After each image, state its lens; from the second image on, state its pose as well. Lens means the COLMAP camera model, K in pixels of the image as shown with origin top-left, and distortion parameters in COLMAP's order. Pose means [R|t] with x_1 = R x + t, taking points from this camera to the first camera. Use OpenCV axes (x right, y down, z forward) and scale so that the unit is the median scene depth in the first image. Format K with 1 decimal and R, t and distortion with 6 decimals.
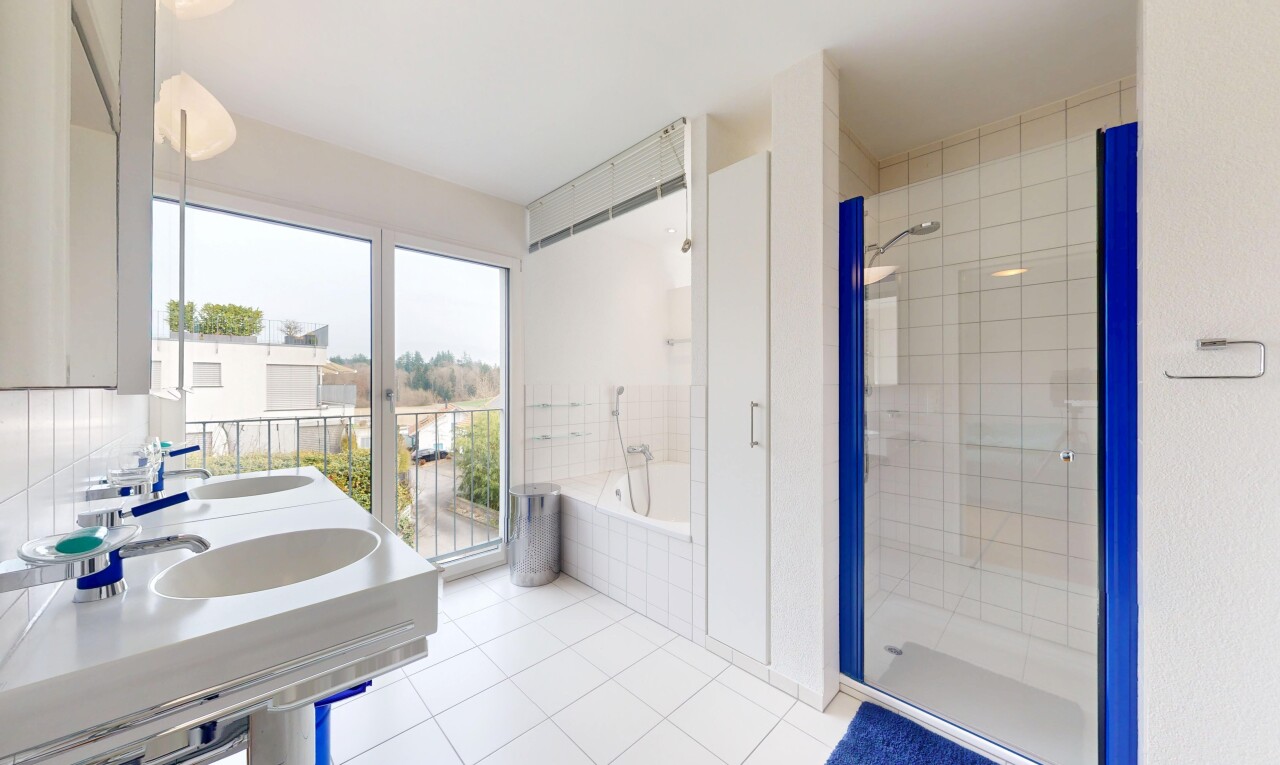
lens RADIAL K [[429.0, 0, 637.8], [0, 429.0, 384.1], [0, 0, 1]] dist [-0.000421, -0.000034]
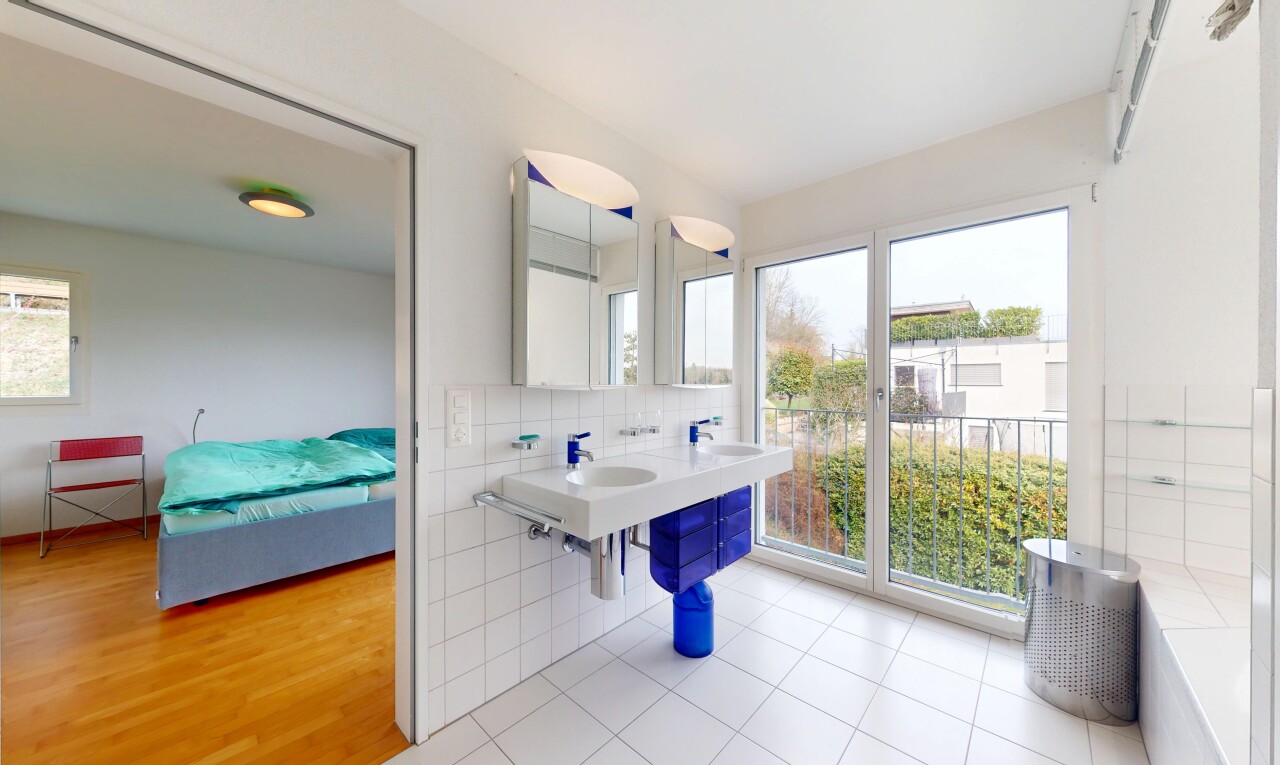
lens RADIAL K [[429.0, 0, 637.8], [0, 429.0, 384.1], [0, 0, 1]] dist [-0.000421, -0.000034]
pose [[0.053101, 0.003438, -0.998583, 0.302985], [-0.002025, 0.999992, 0.003335, -0.000606], [0.998587, 0.001845, 0.053107, 0.298954]]
